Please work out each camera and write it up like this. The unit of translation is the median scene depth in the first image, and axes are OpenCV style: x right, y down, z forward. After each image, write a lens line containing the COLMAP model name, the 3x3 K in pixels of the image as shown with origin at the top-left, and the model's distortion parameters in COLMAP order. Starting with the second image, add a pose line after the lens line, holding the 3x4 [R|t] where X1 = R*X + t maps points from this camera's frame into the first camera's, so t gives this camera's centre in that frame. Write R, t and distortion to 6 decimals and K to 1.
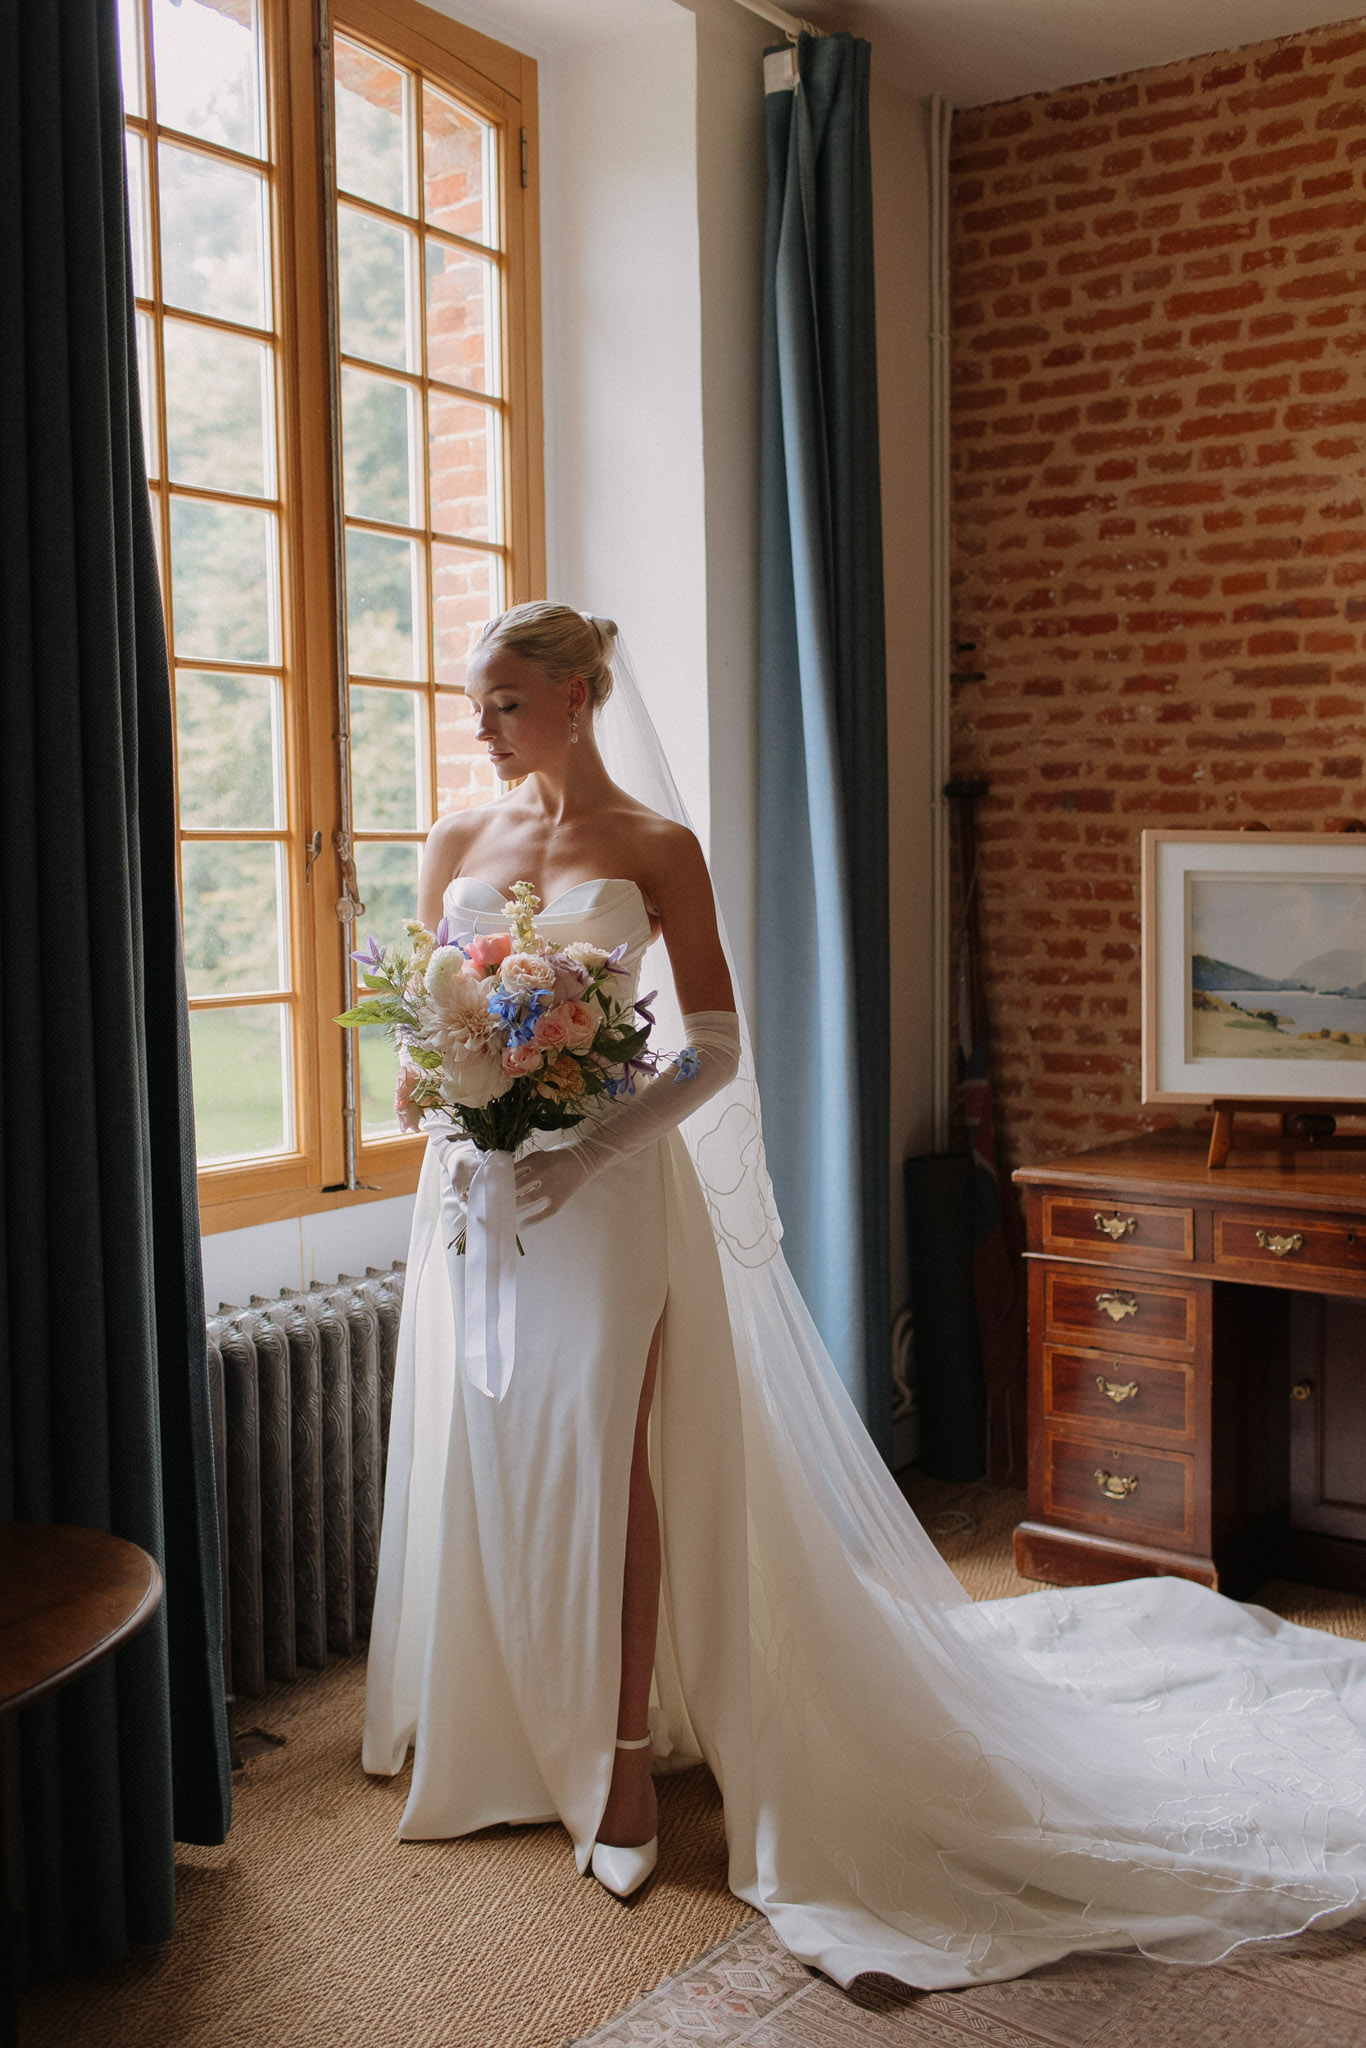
lens RADIAL K [[2055.4, 0, 685.5], [0, 2055.4, 1033.8], [0, 0, 1]] dist [0.064848, 0.000000]
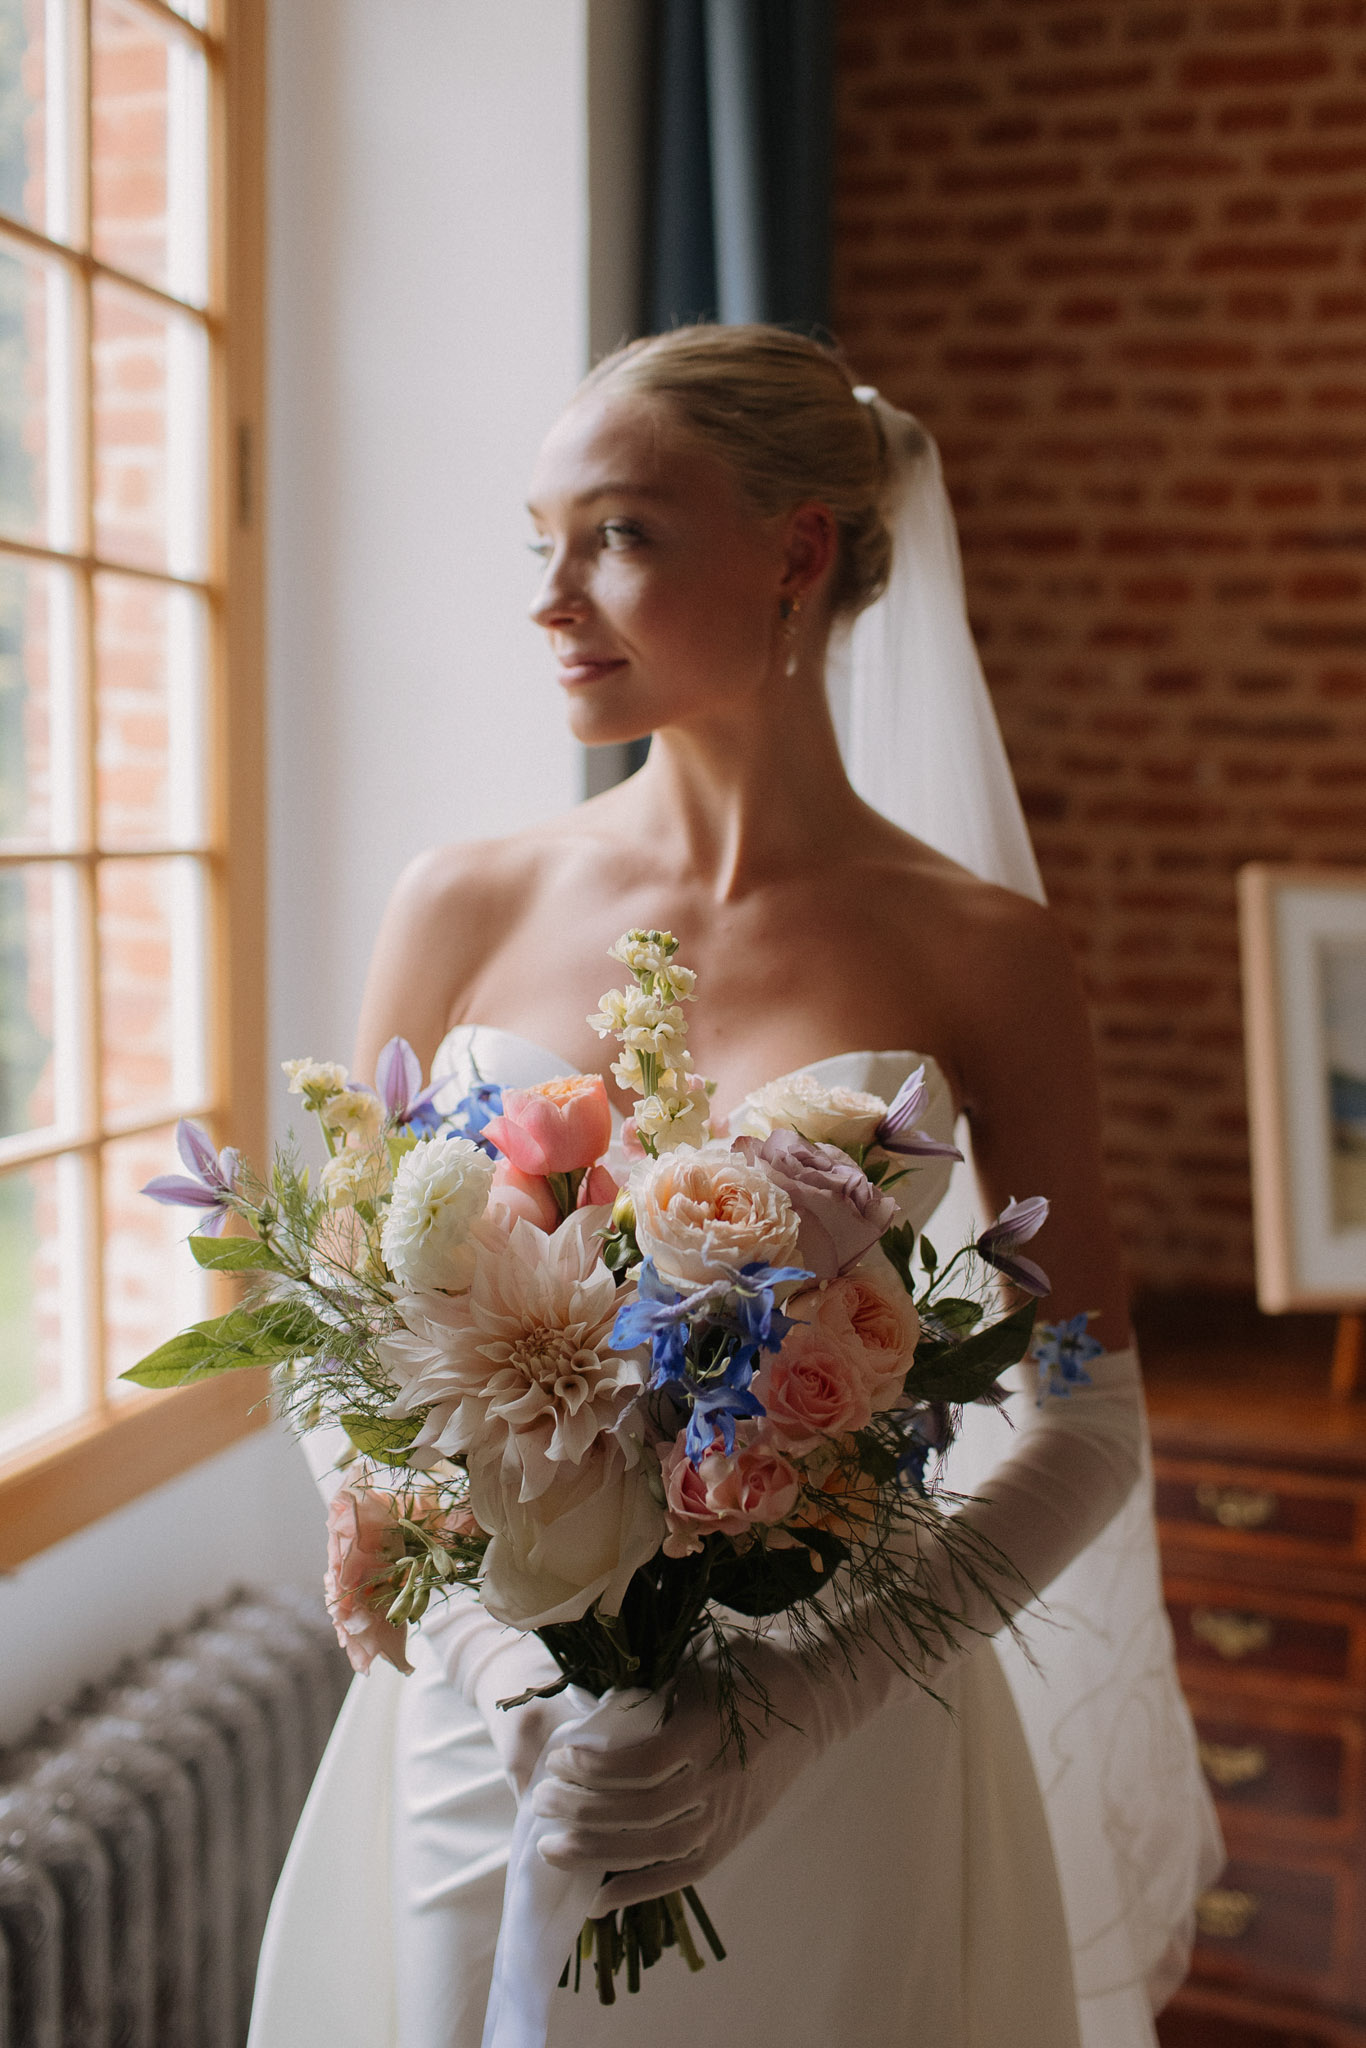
lens RADIAL K [[2179.2, 0, 679.9], [0, 2179.2, 1022.0], [0, 0, 1]] dist [0.024176, 0.000000]
pose [[0.946786, 0.000720, 0.321862, -0.146323], [-0.005390, 0.999893, 0.013617, -0.053827], [-0.321818, -0.014627, 0.946689, 0.382989]]
